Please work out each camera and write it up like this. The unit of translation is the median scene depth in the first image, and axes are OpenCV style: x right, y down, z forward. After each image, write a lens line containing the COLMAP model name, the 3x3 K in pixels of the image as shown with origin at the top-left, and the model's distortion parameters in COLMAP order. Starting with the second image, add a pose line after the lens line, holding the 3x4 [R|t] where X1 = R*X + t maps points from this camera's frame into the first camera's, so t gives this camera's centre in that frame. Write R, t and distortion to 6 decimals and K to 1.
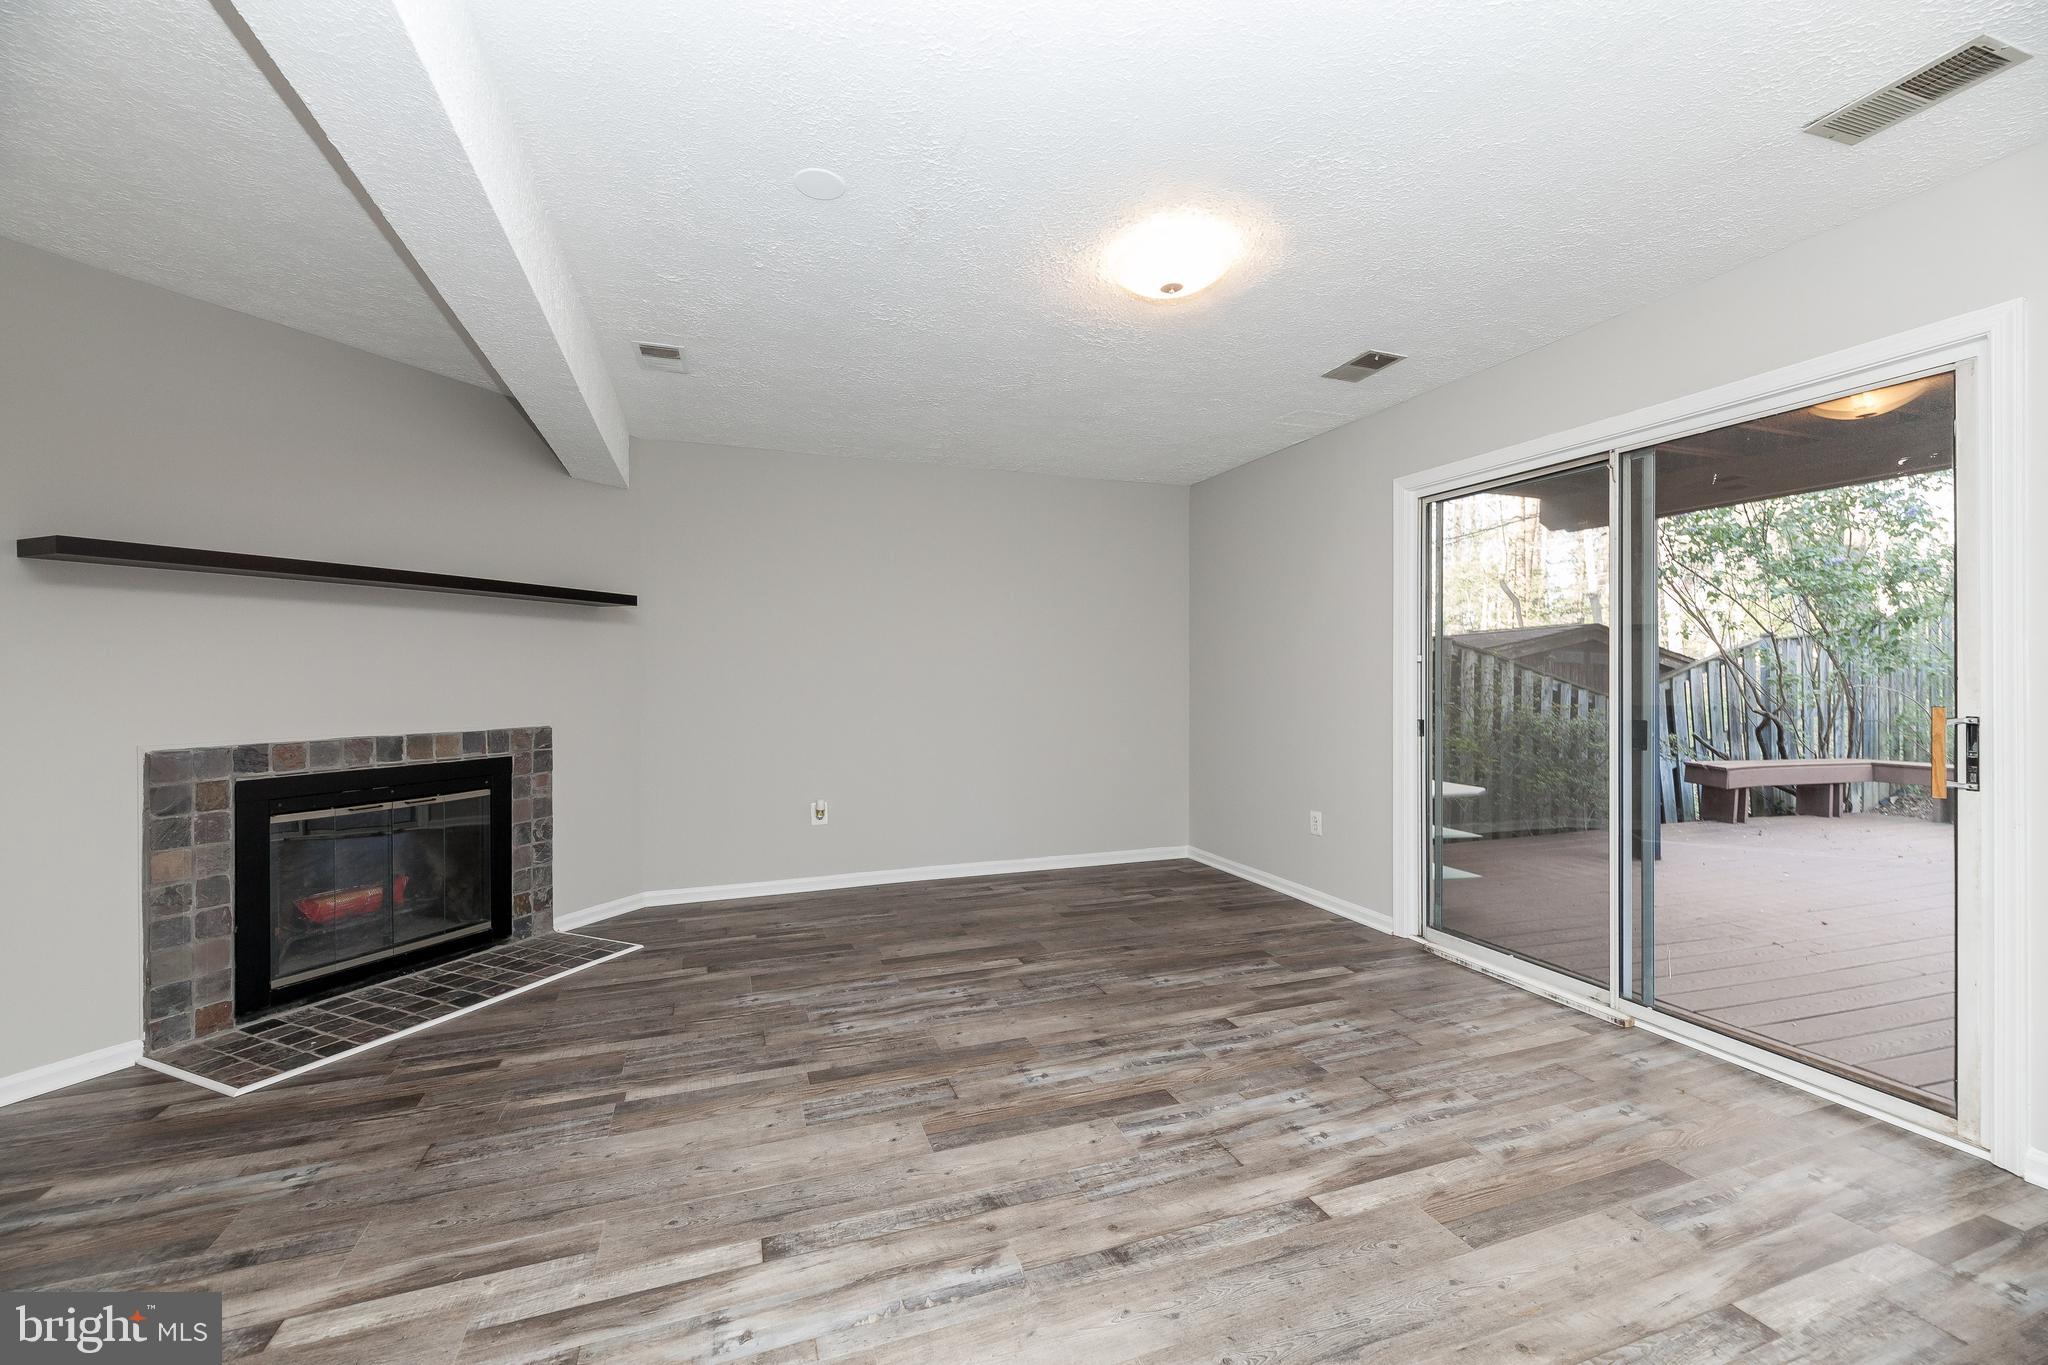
lens RADIAL K [[844.1, 0, 1066.1], [0, 844.1, 679.3], [0, 0, 1]] dist [-0.003103, 0.000447]
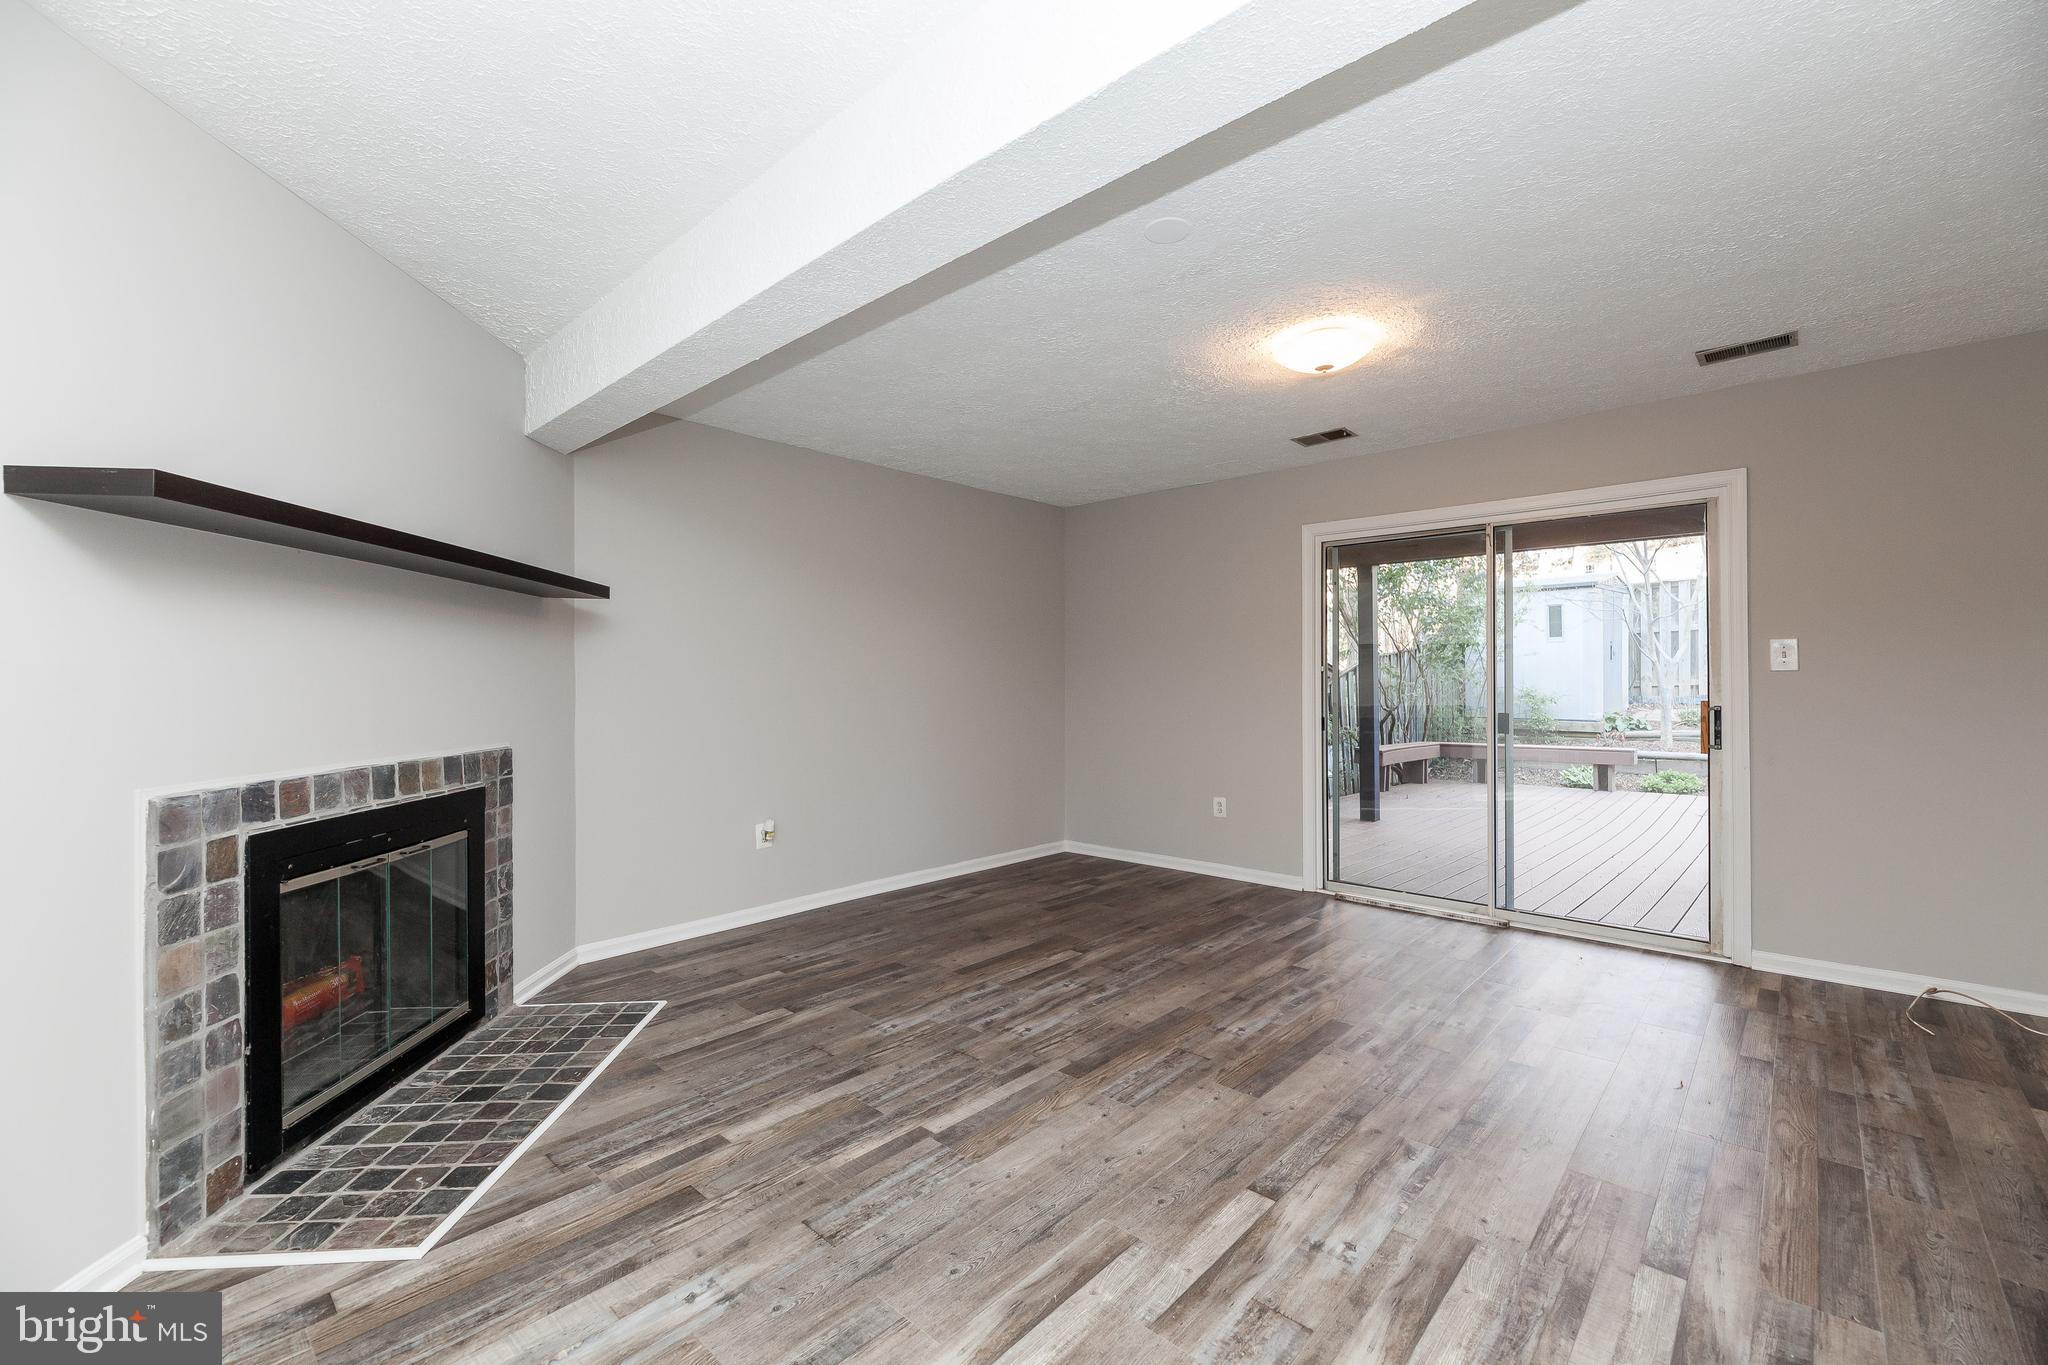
lens RADIAL K [[844.1, 0, 1061.7], [0, 844.1, 679.5], [0, 0, 1]] dist [-0.003103, 0.000447]
pose [[0.888774, 0.001101, 0.458344, -0.682605], [0.003300, 0.999956, -0.008801, 0.000011], [-0.458334, 0.009335, 0.888731, 0.071576]]
